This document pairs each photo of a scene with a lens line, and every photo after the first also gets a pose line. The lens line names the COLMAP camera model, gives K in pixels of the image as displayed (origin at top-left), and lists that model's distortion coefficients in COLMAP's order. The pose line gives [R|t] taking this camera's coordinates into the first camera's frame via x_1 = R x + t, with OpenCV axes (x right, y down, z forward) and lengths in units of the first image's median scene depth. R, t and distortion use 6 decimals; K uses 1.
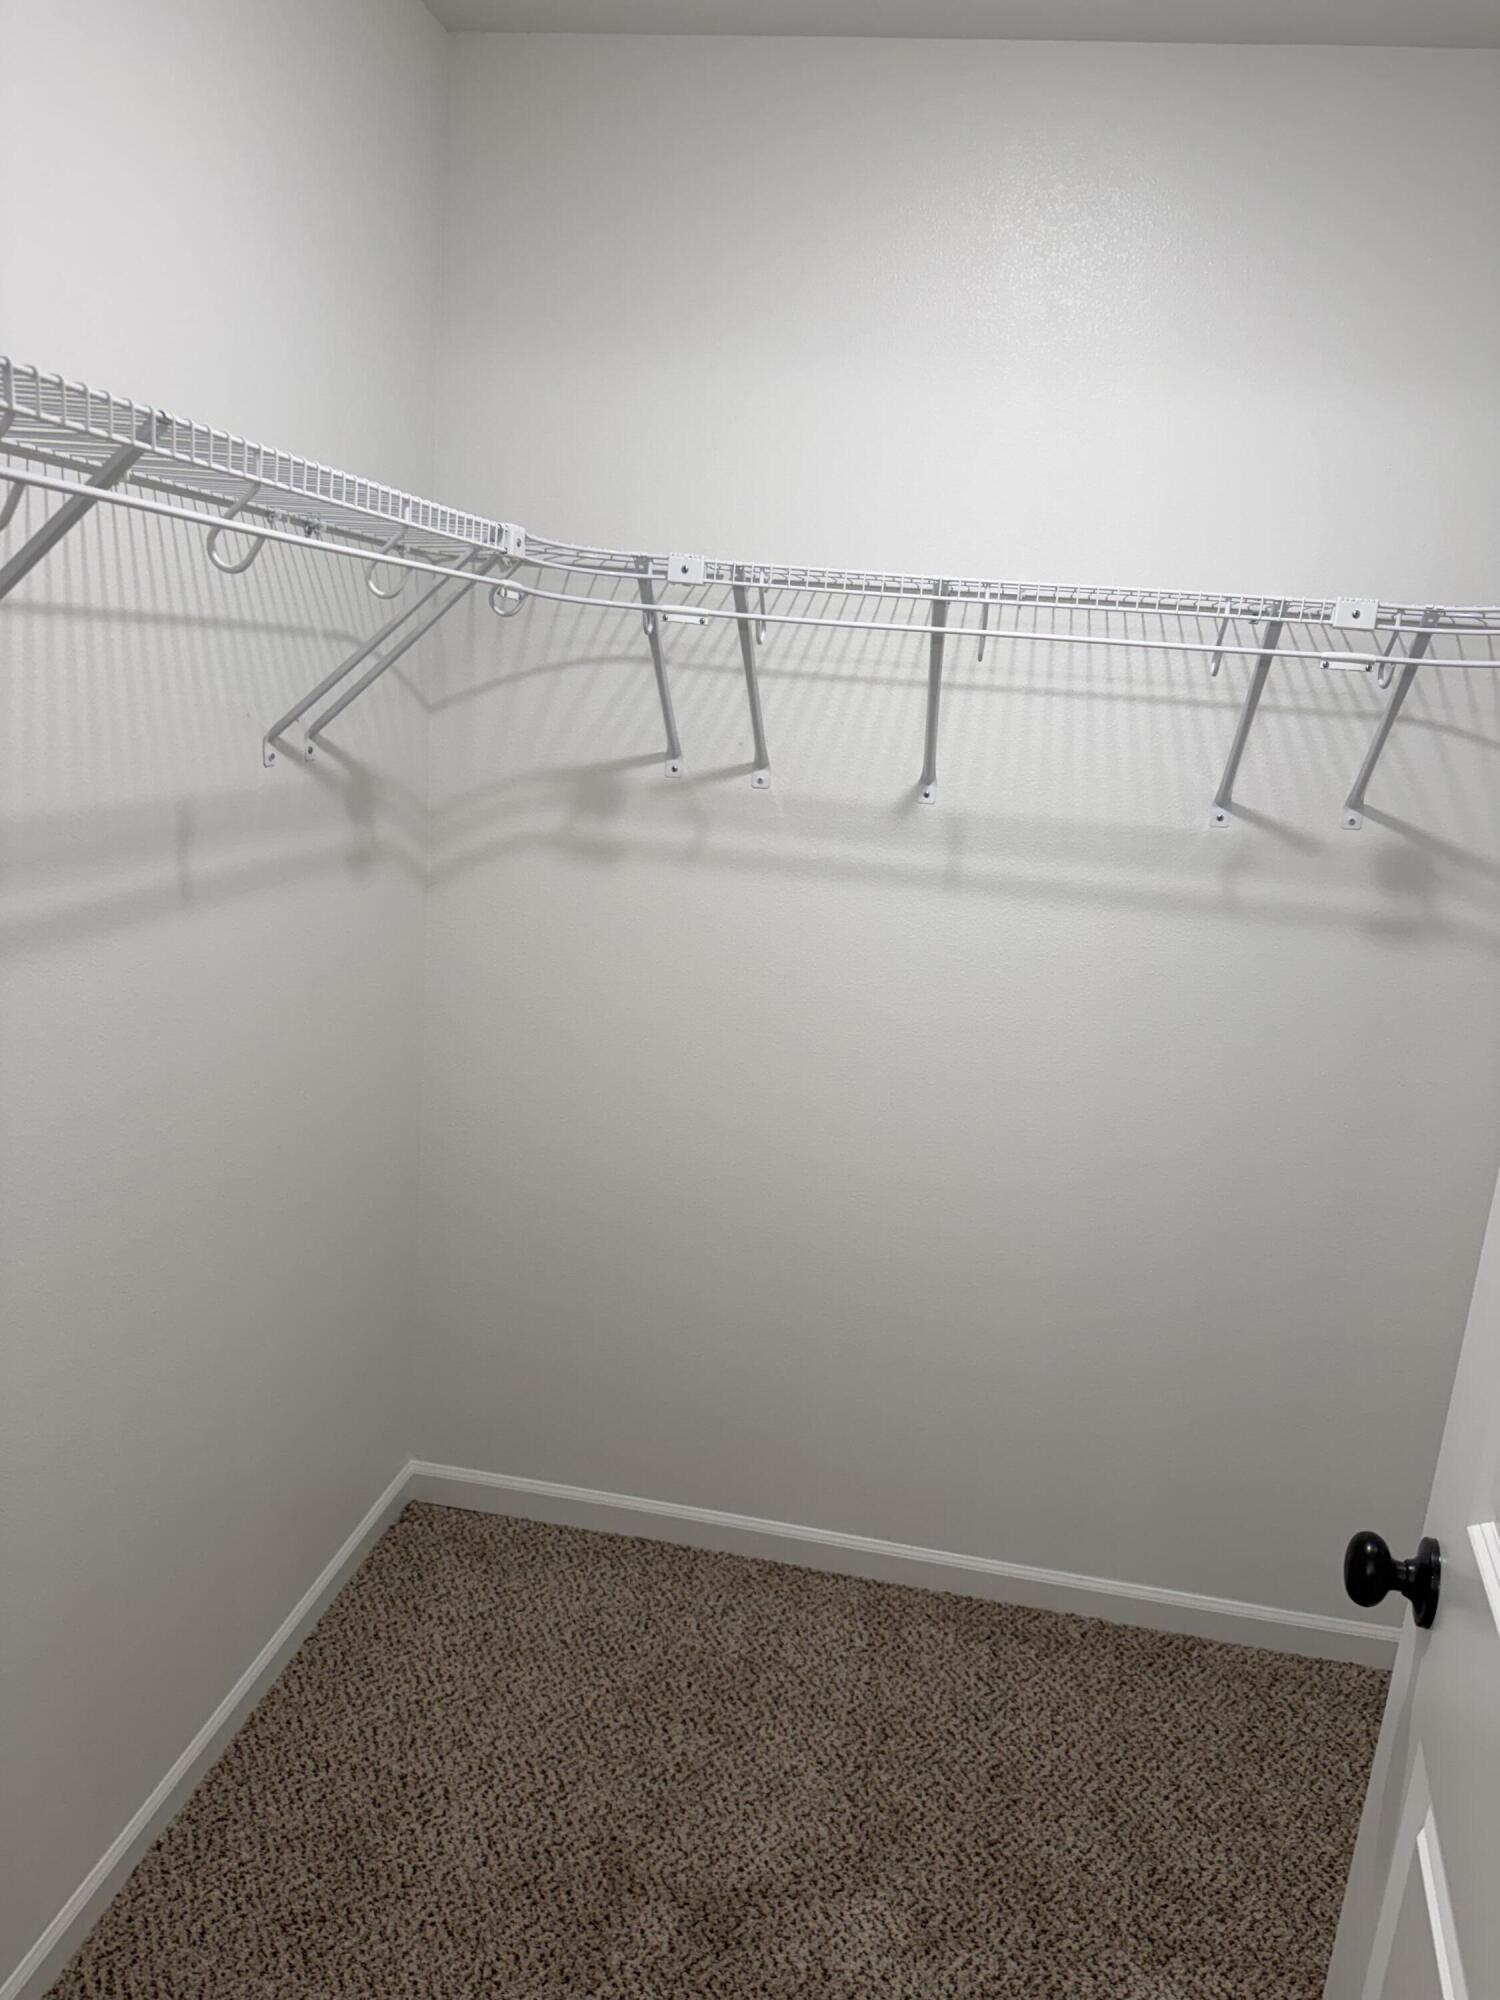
lens RADIAL K [[1431.0, 0, 760.3], [0, 1431.0, 1014.2], [0, 0, 1]] dist [0.057531, -0.032431]
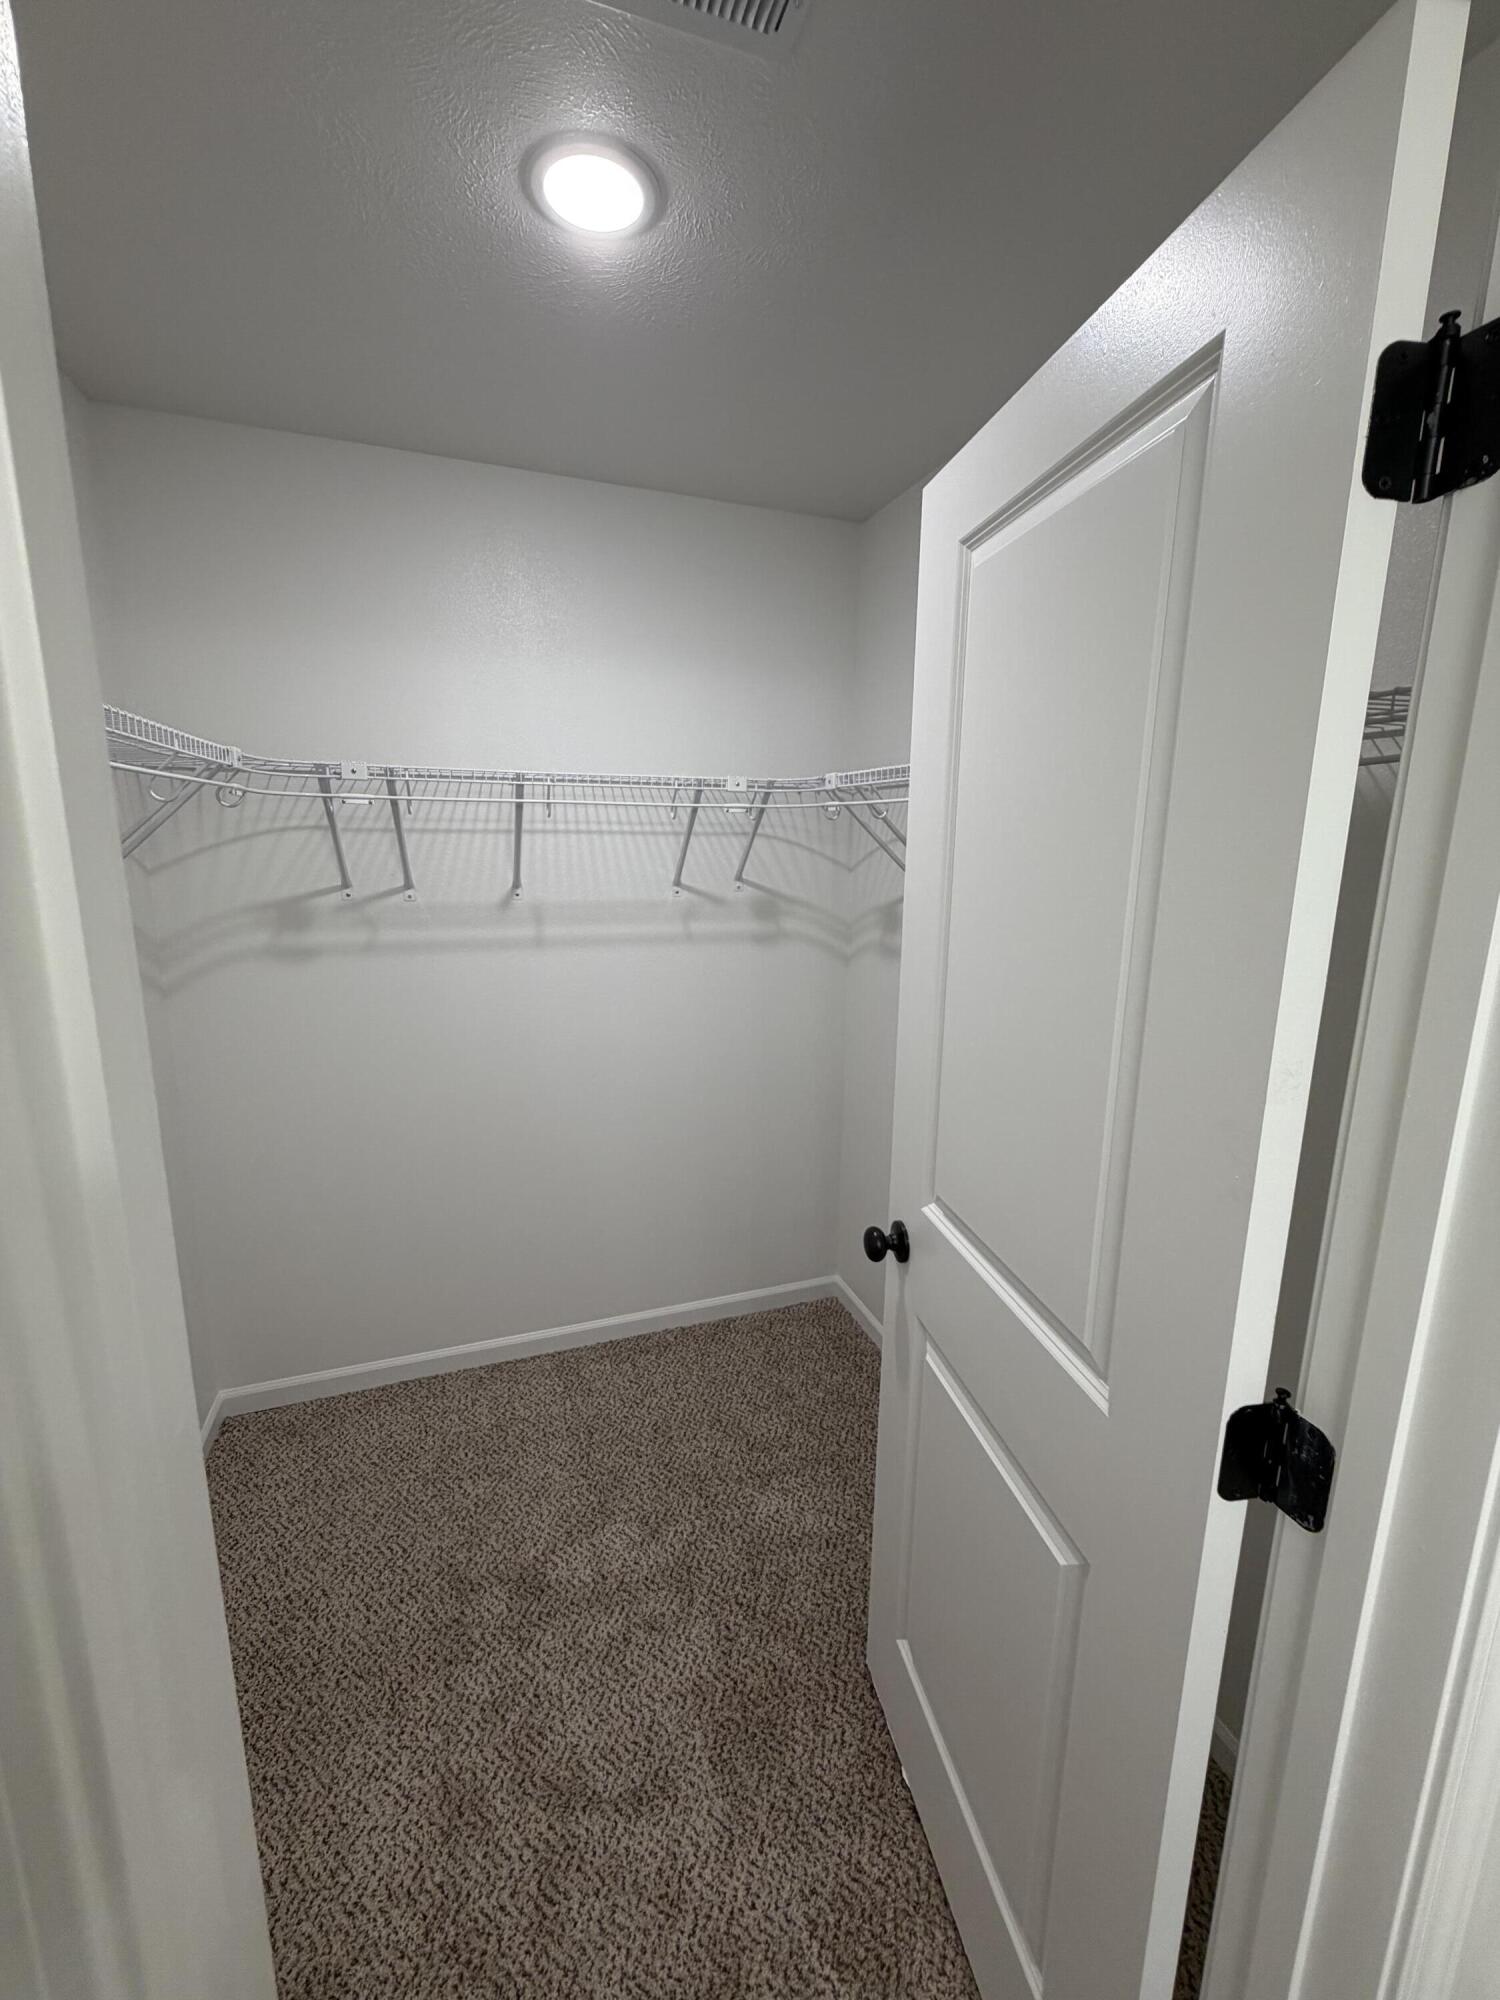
lens RADIAL K [[804.7, 0, 748.9], [0, 804.7, 991.4], [0, 0, 1]] dist [0.018049, 0.000588]
pose [[0.875270, -0.158929, 0.456775, -0.114512], [0.167532, 0.985623, 0.021912, -0.015685], [-0.453690, 0.057345, 0.889313, 0.021791]]
